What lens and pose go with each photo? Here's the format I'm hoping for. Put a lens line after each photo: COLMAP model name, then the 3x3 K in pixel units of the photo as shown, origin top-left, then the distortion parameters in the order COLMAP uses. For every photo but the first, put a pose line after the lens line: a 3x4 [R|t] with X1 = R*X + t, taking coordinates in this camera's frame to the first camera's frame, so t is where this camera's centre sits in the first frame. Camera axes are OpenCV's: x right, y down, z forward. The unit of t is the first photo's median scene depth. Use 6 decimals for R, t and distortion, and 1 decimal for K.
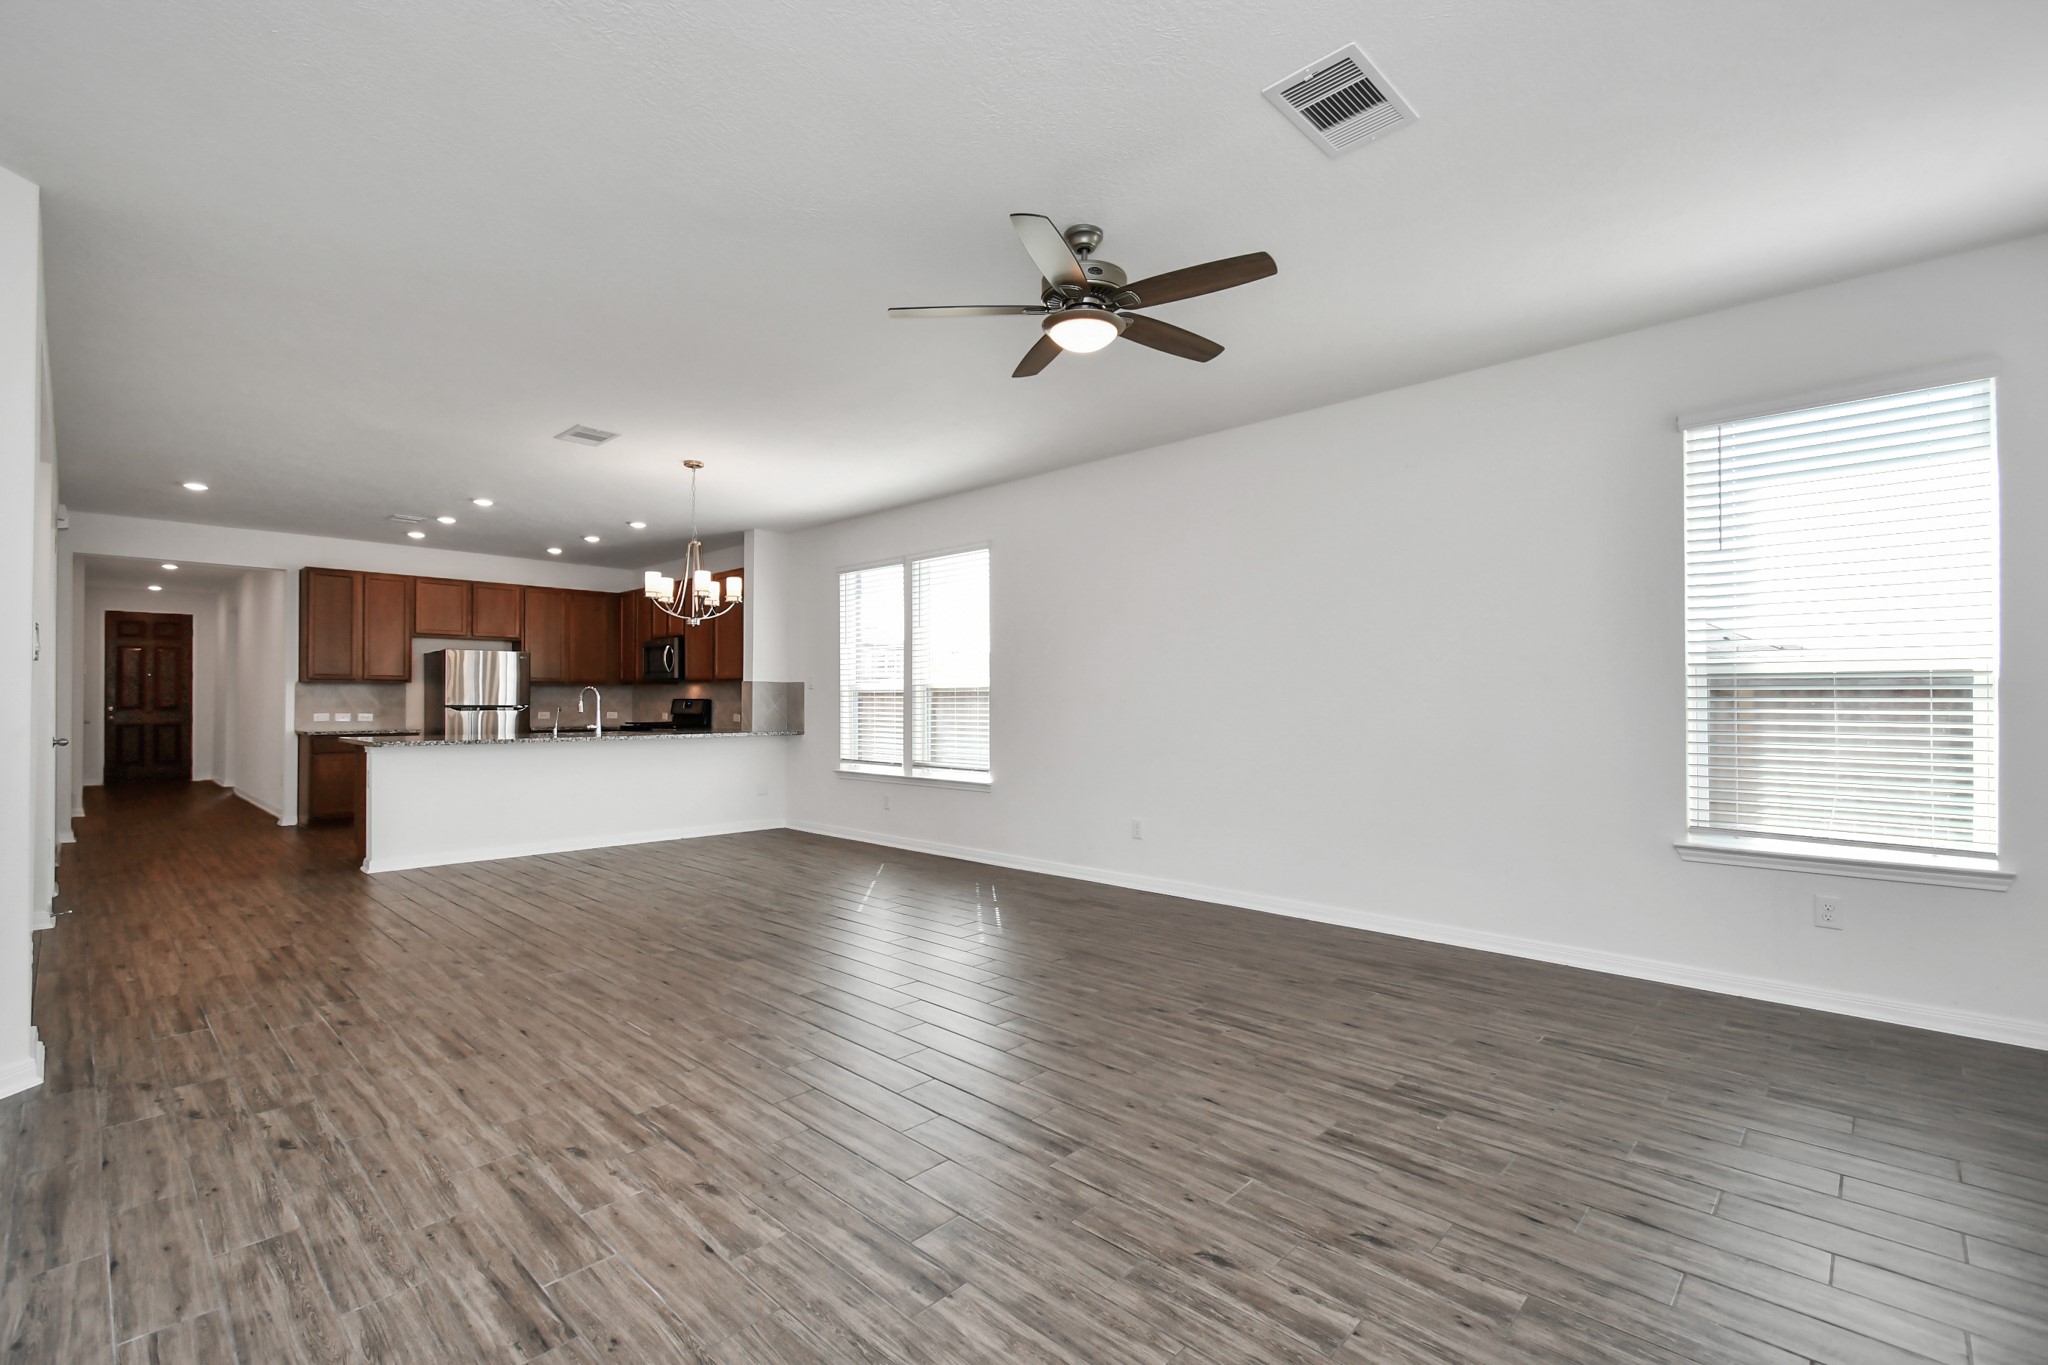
lens RADIAL K [[901.0, 0, 1016.3], [0, 901.0, 694.9], [0, 0, 1]] dist [0.008136, -0.003828]
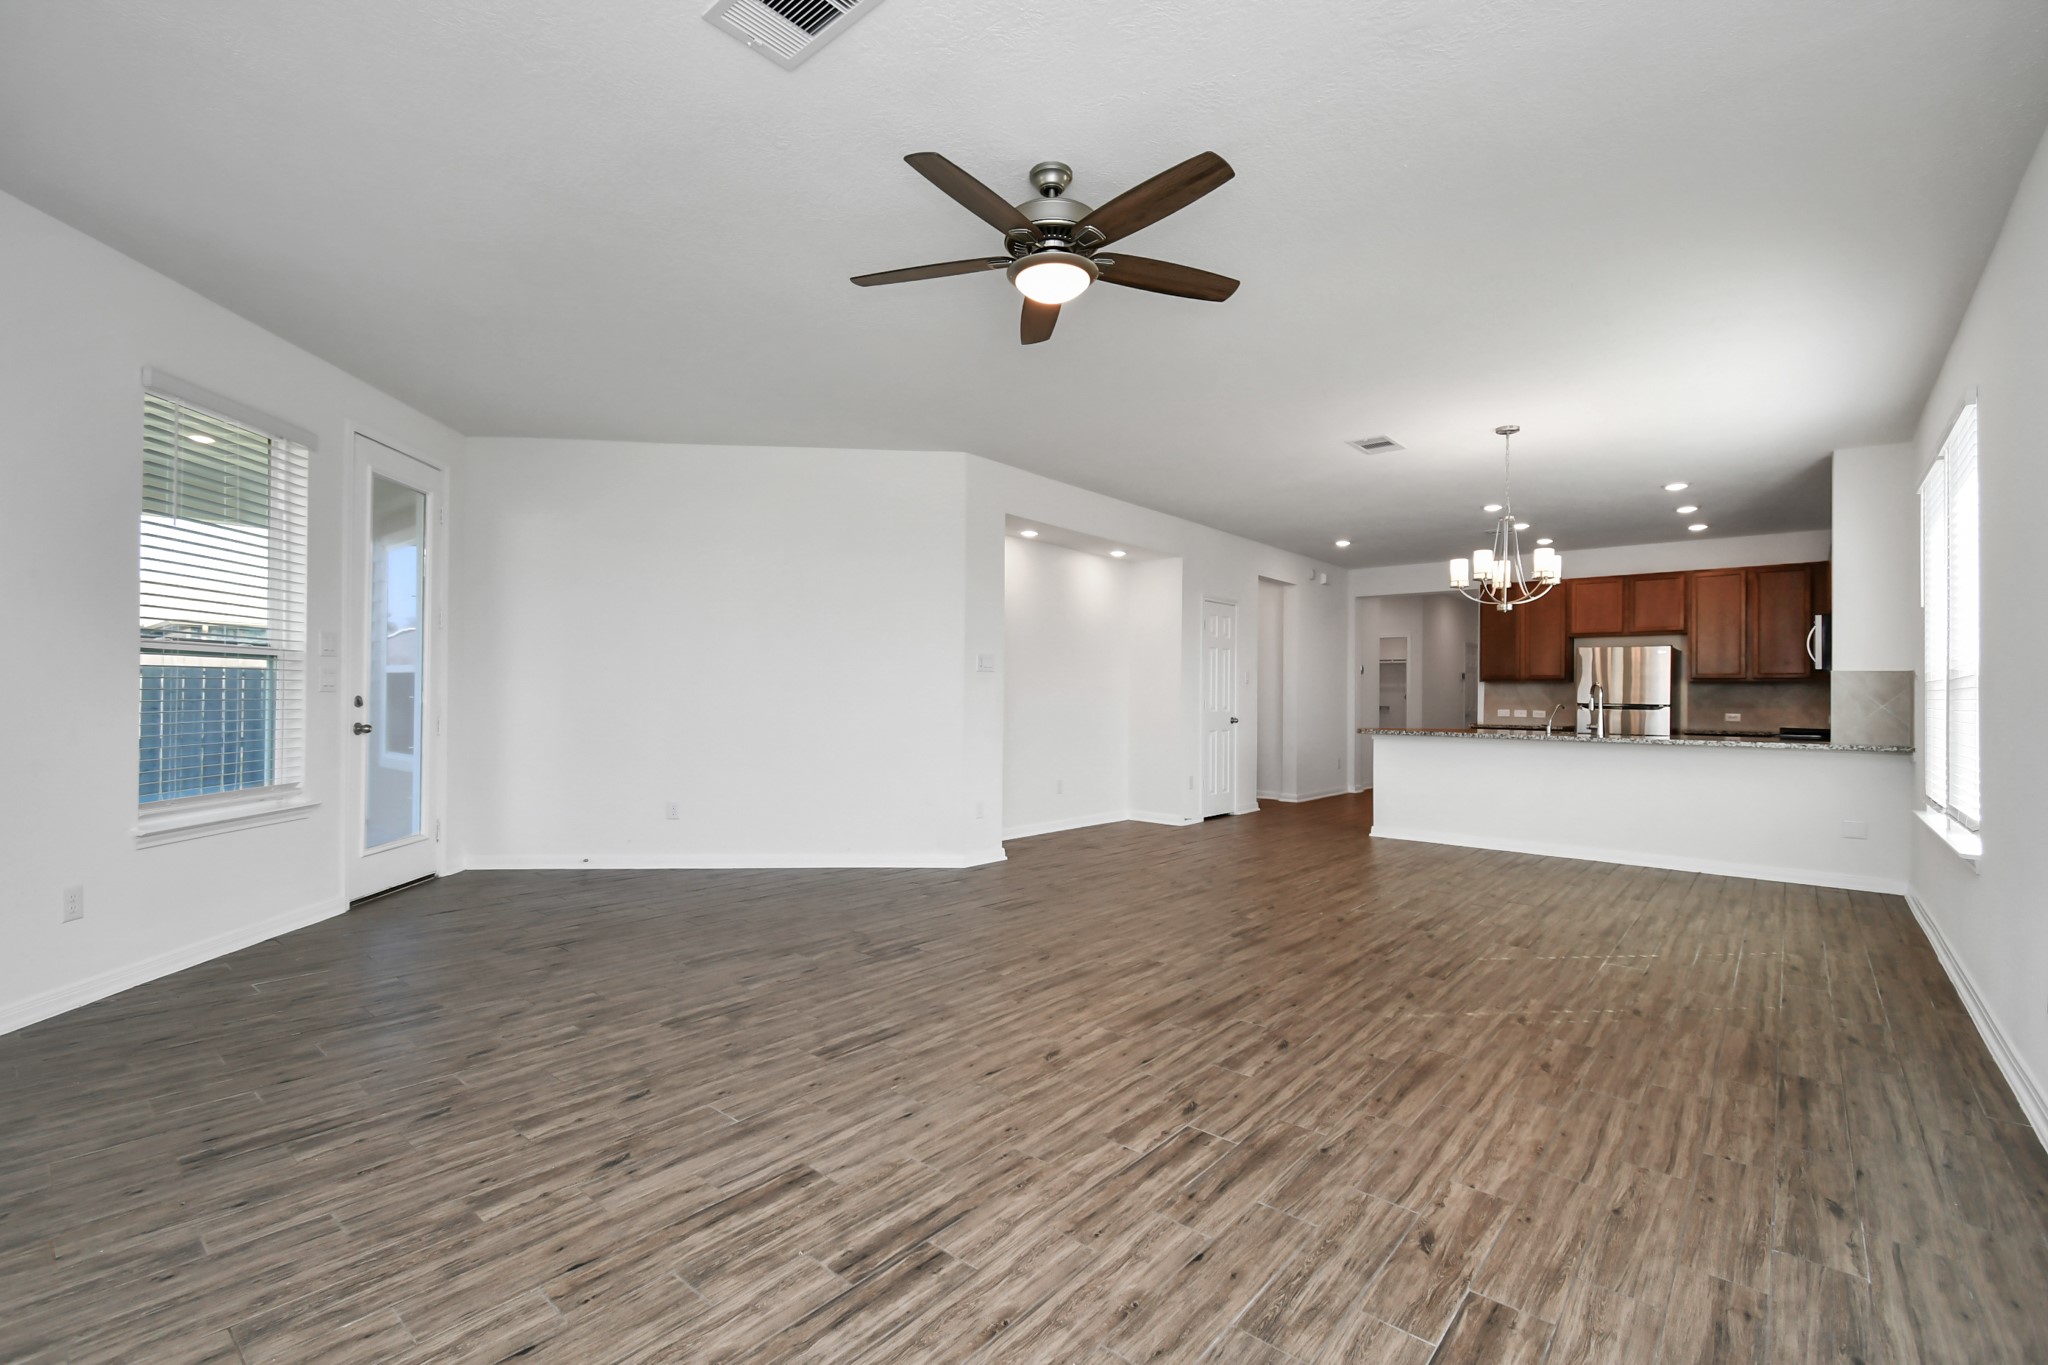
lens RADIAL K [[901.0, 0, 1024.2], [0, 901.0, 692.5], [0, 0, 1]] dist [0.008136, -0.003828]
pose [[0.062270, -0.005022, -0.998047, 0.462258], [-0.003459, 0.999980, -0.005247, 0.009494], [0.998053, 0.003779, 0.062252, 0.431139]]
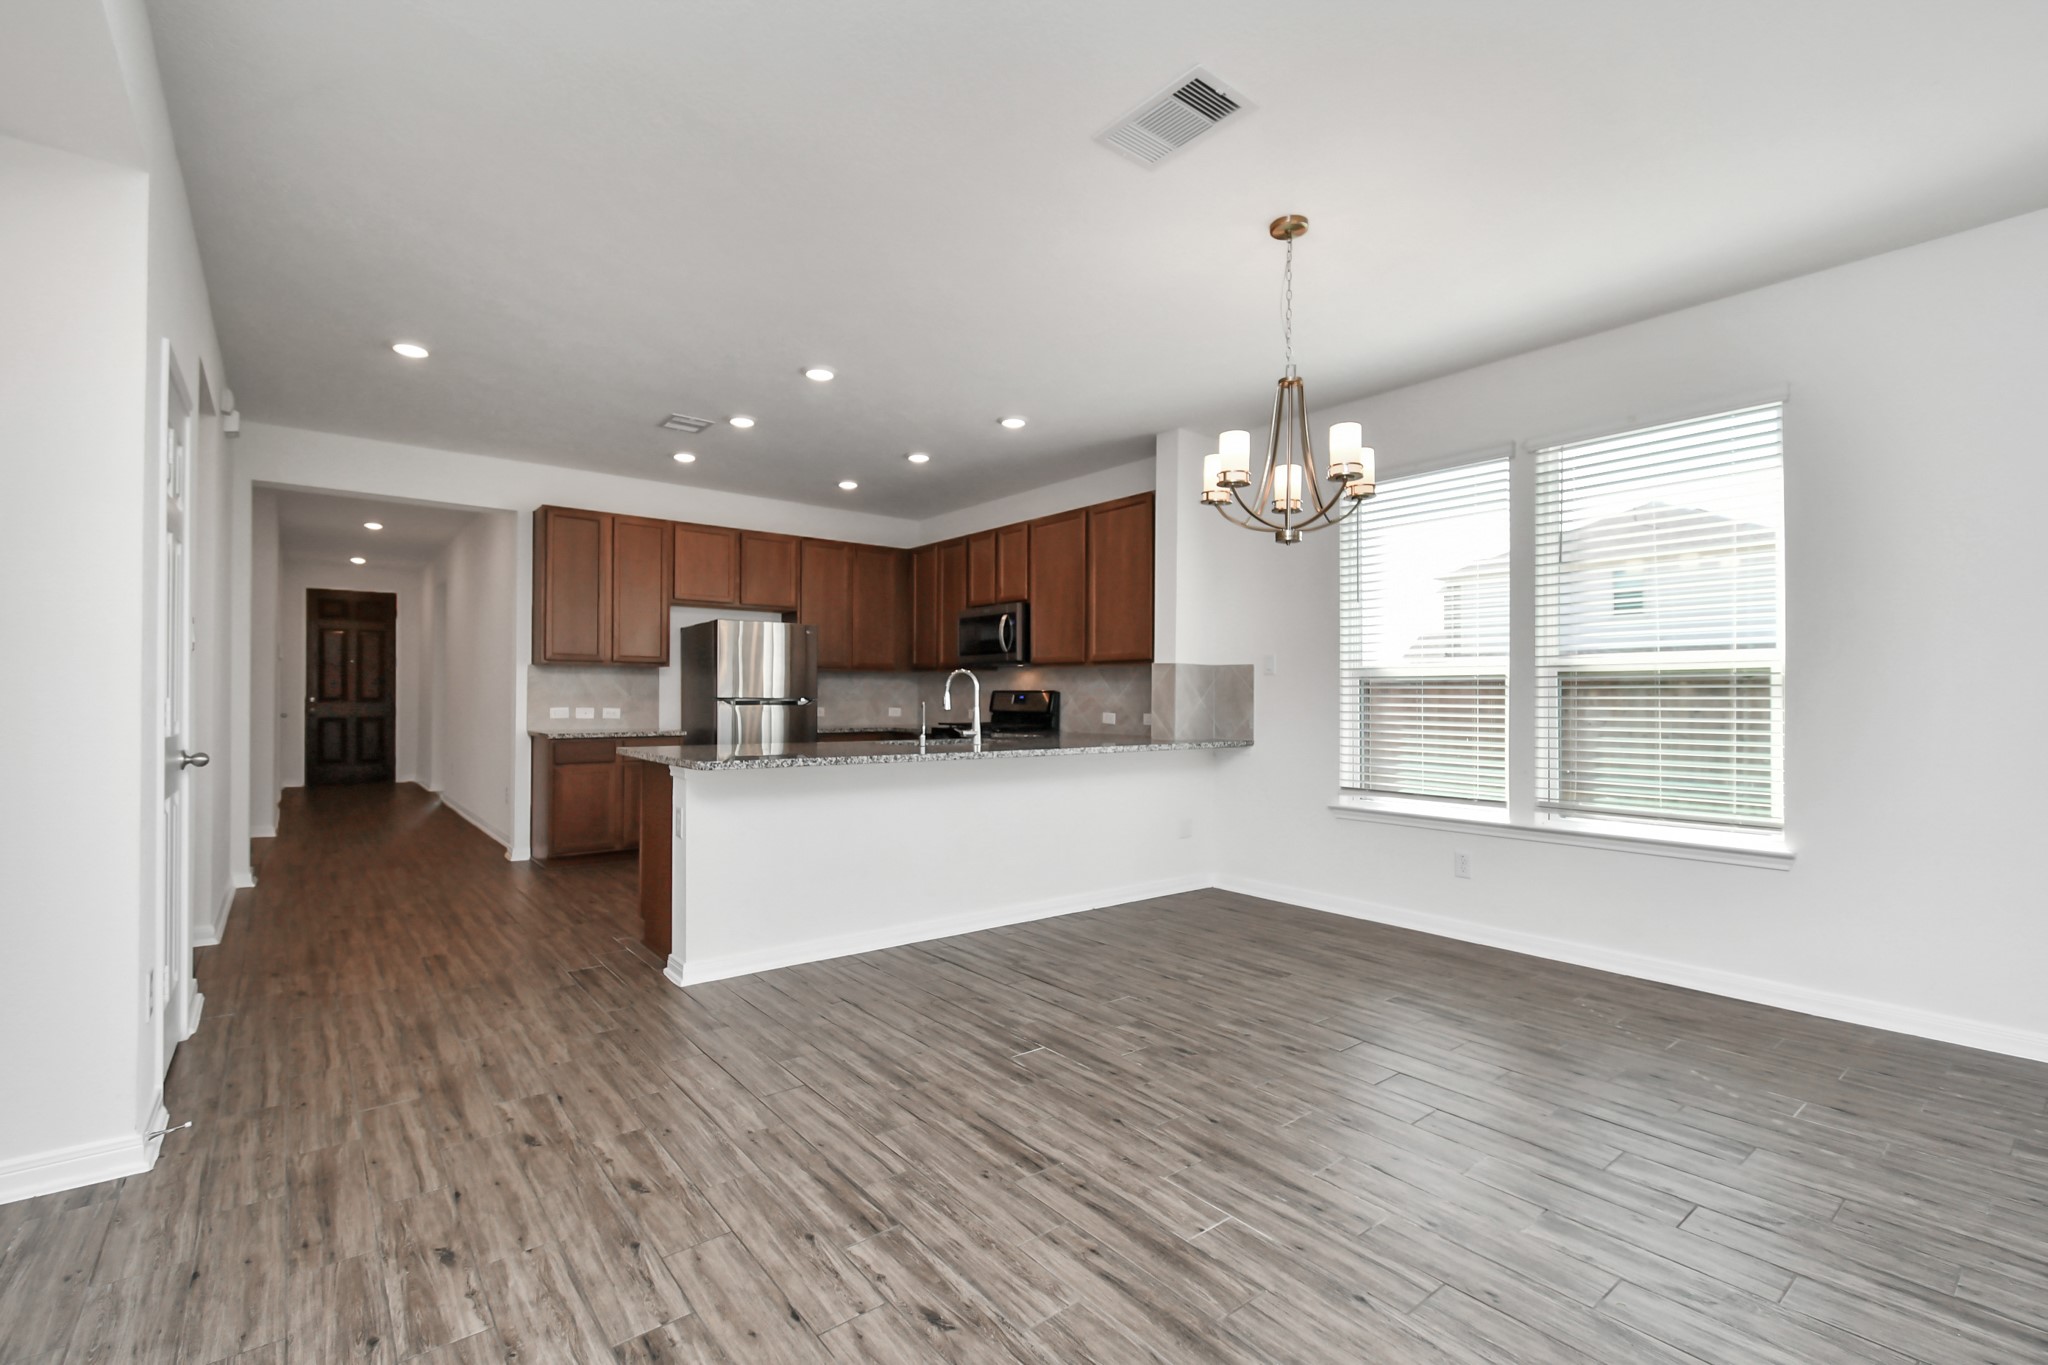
lens RADIAL K [[901.0, 0, 1017.0], [0, 901.0, 696.3], [0, 0, 1]] dist [0.008136, -0.003828]
pose [[0.991242, 0.004339, -0.131990, -0.407958], [-0.003336, 0.999964, 0.007815, 0.005488], [0.132019, -0.007306, 0.991220, 0.432845]]
